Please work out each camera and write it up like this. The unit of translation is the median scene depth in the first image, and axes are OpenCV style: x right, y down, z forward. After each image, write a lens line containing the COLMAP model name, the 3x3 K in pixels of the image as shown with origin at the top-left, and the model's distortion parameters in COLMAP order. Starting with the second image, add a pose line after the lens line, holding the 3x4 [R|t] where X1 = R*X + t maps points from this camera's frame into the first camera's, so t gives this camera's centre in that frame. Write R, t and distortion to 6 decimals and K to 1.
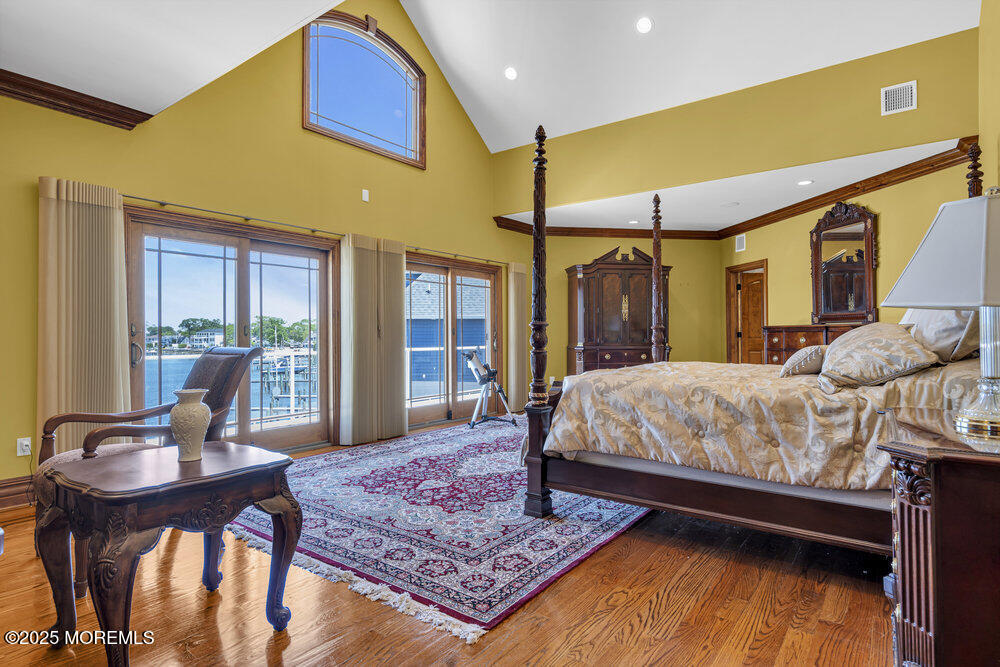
lens RADIAL K [[528.5, 0, 502.4], [0, 528.5, 336.6], [0, 0, 1]] dist [-0.002108, -0.001514]
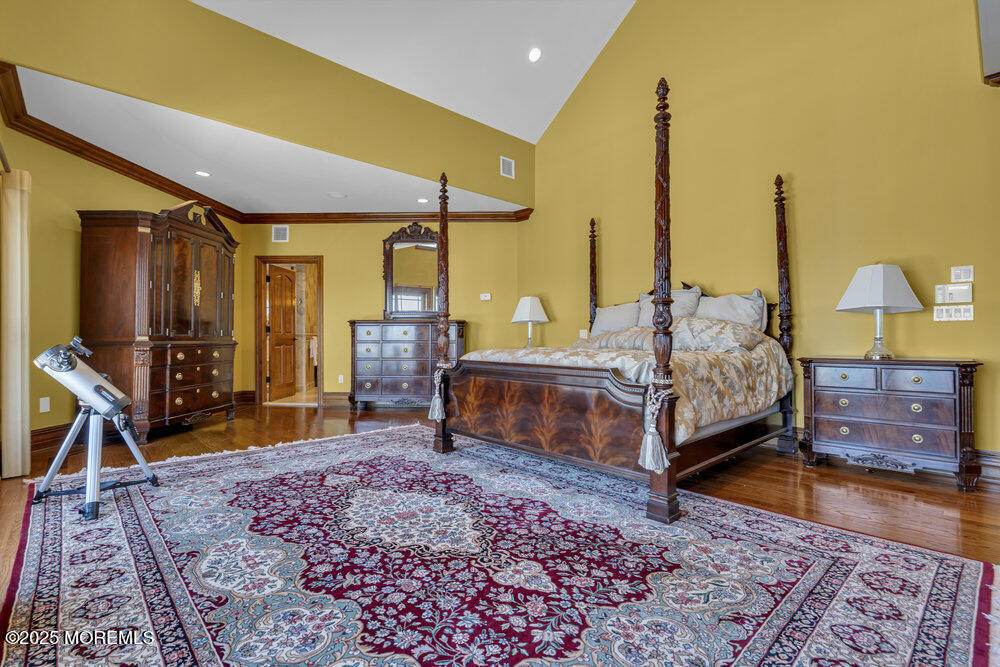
lens RADIAL K [[460.1, 0, 501.7], [0, 460.1, 334.0], [0, 0, 1]] dist [0.000821, -0.000316]
pose [[0.189605, 0.011637, 0.981791, -0.484831], [0.001447, 0.999925, -0.012131, 0.027153], [-0.981859, 0.003721, 0.189574, 0.740093]]
